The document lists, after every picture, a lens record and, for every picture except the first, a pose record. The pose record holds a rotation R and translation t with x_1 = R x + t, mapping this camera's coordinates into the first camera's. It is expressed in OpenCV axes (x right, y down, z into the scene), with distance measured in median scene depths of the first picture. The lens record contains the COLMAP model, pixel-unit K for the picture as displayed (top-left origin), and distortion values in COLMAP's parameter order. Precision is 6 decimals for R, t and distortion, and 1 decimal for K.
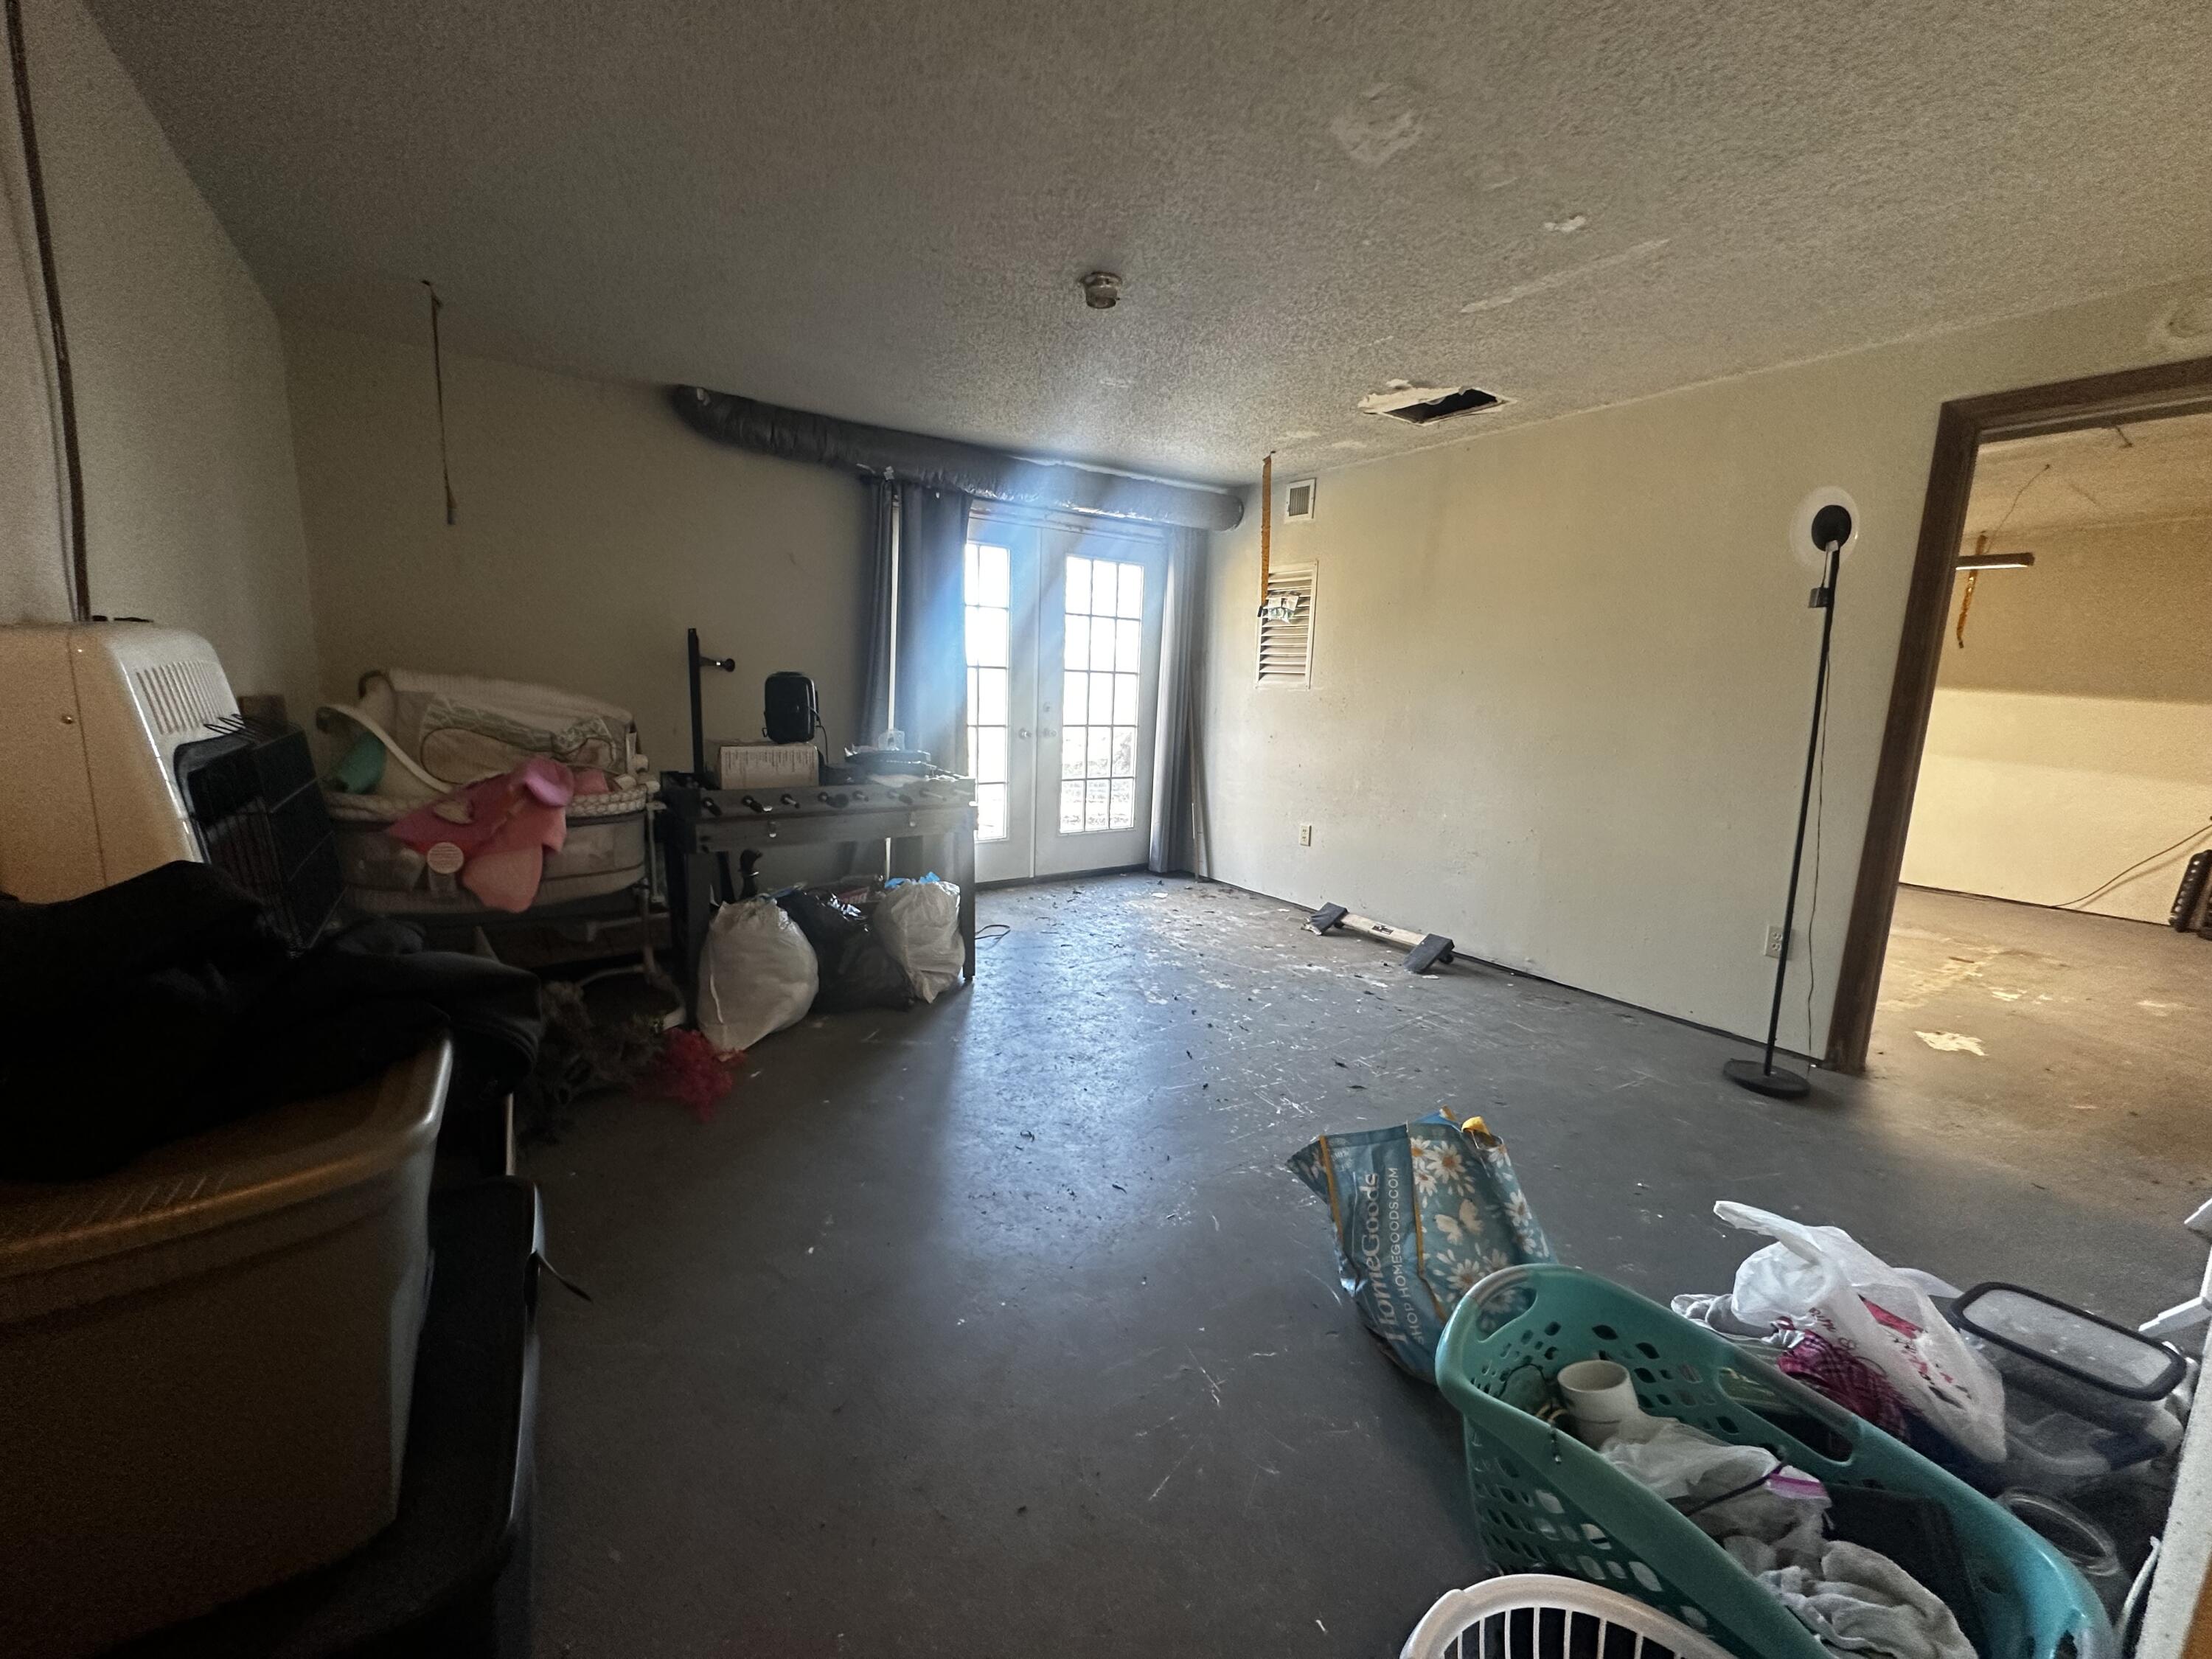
lens RADIAL K [[893.8, 0, 1106.0], [0, 893.8, 829.5], [0, 0, 1]] dist [0.001571, 0.000063]
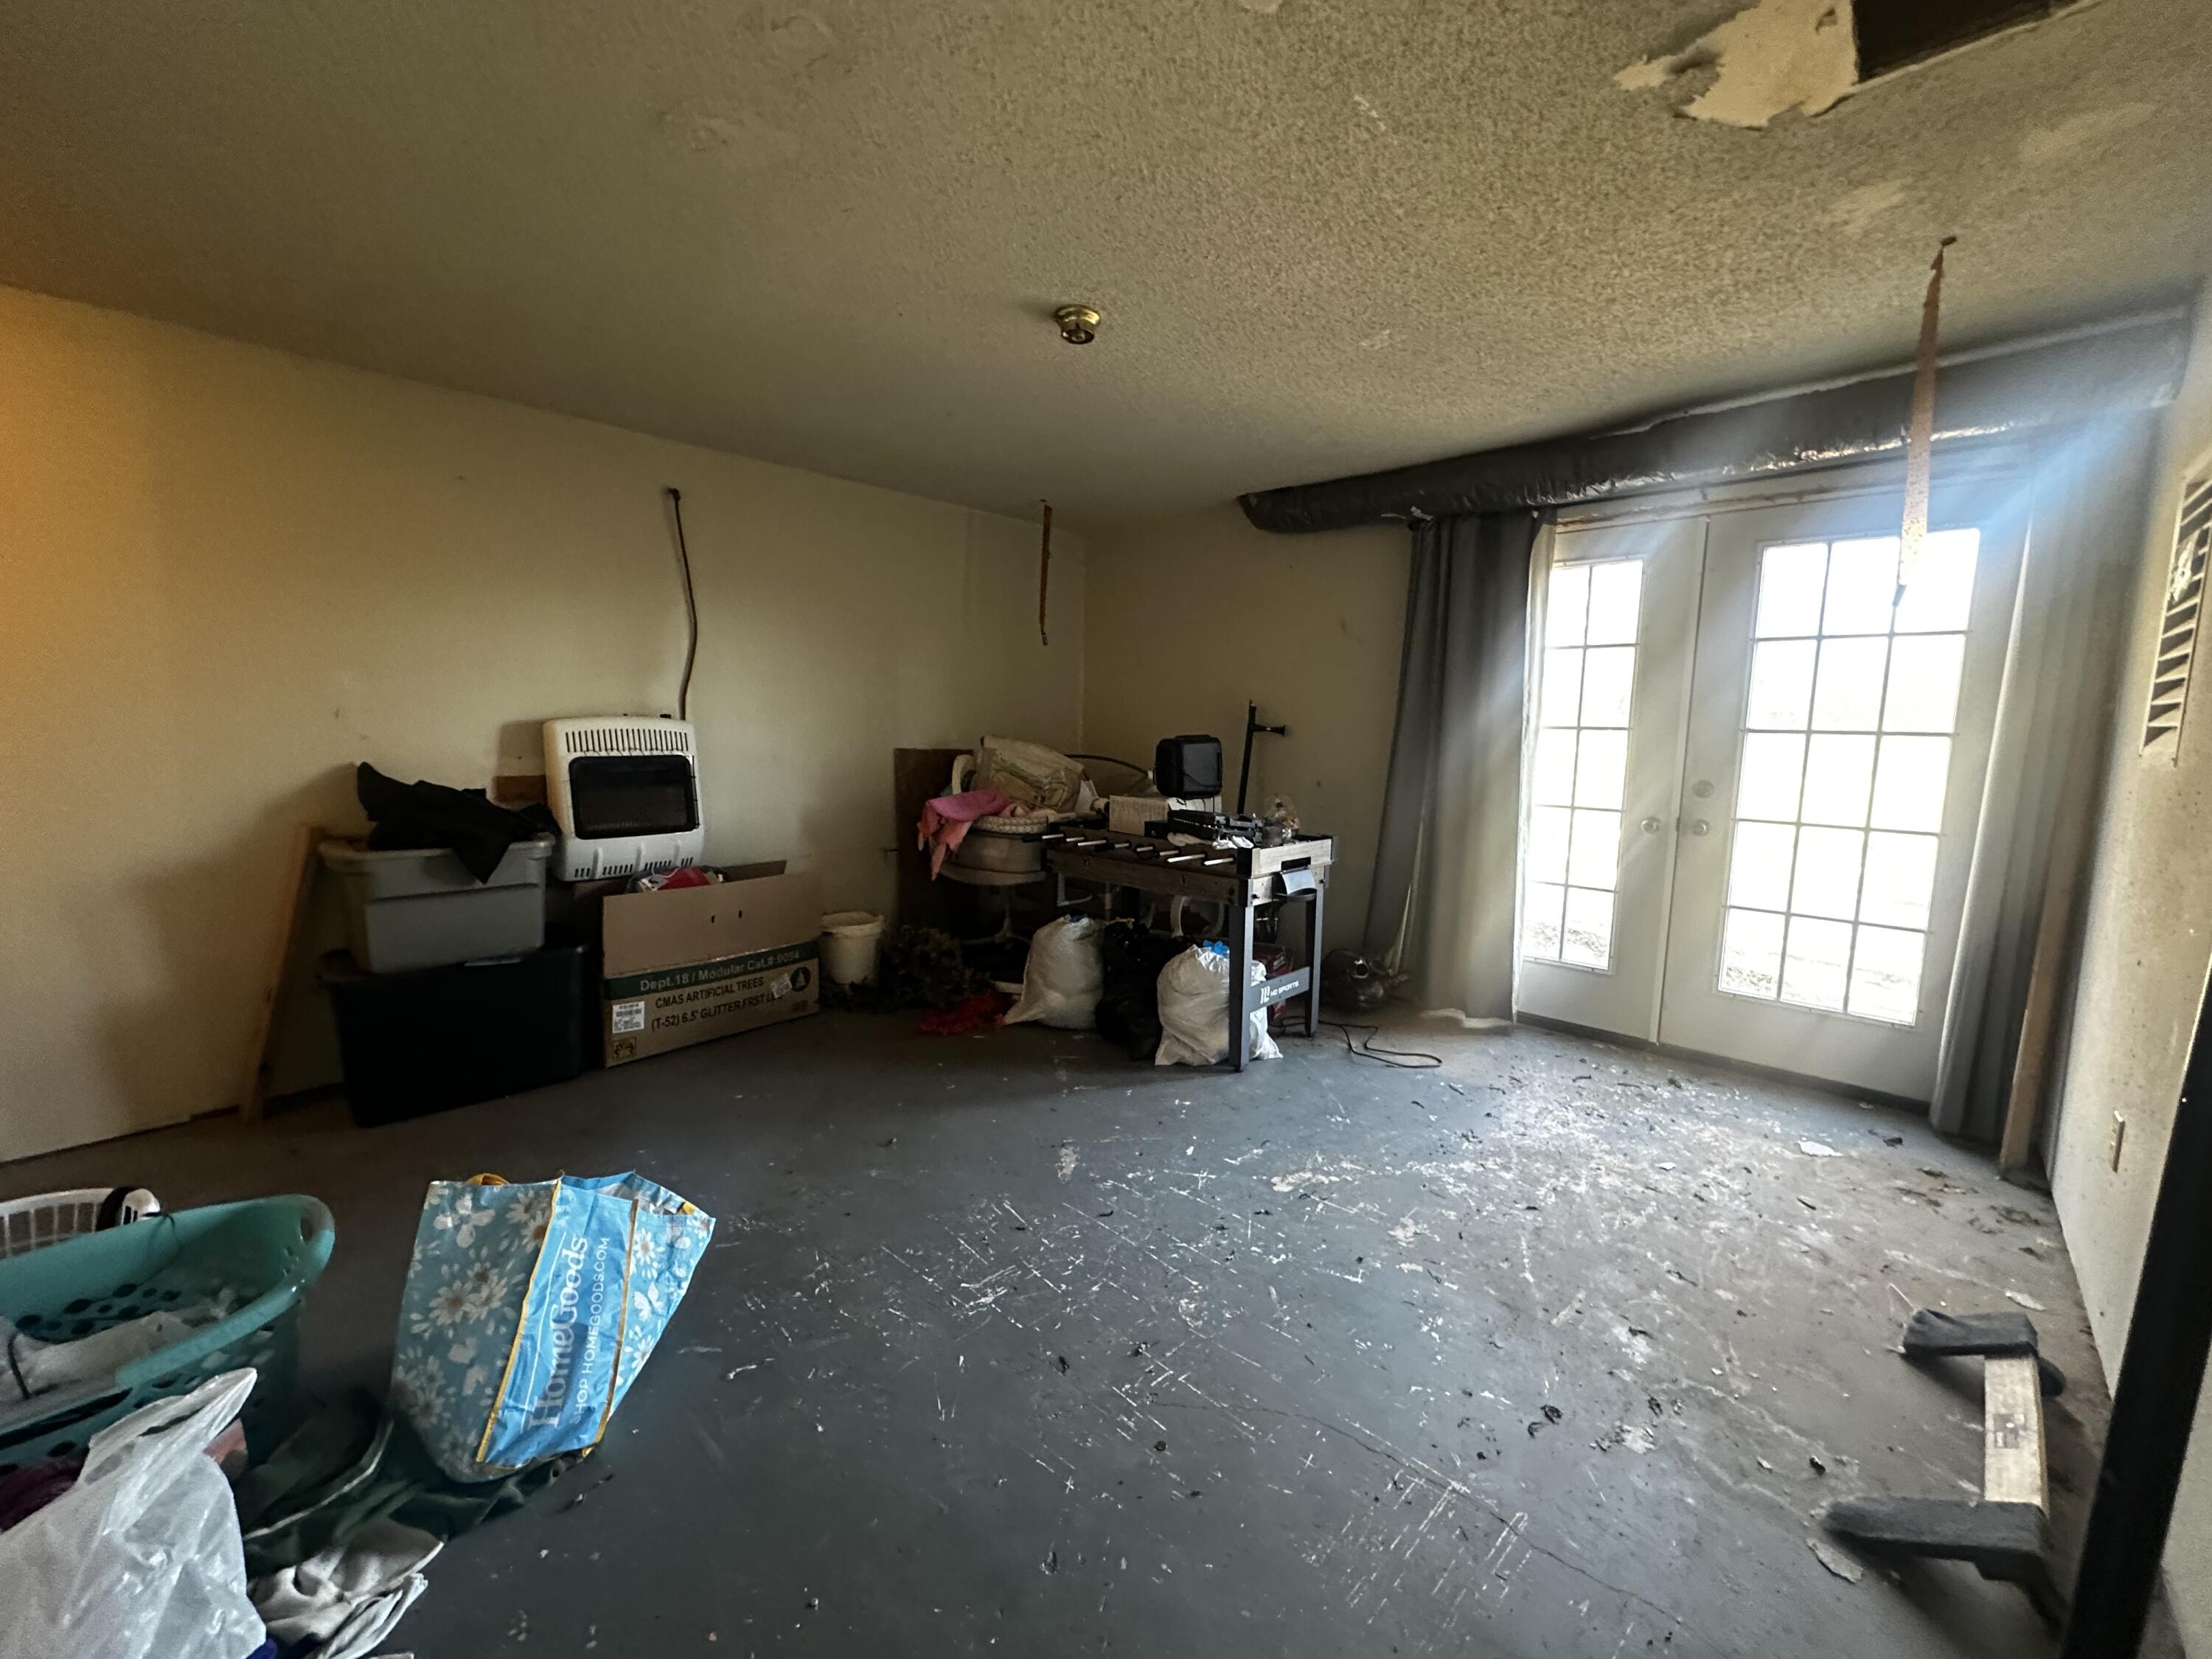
lens RADIAL K [[893.8, 0, 1106.0], [0, 893.8, 829.5], [0, 0, 1]] dist [0.001571, 0.000063]
pose [[0.200636, 0.089553, -0.975564, 0.534439], [-0.172156, 0.983540, 0.054879, -0.077465], [0.964421, 0.156939, 0.212751, 0.509585]]
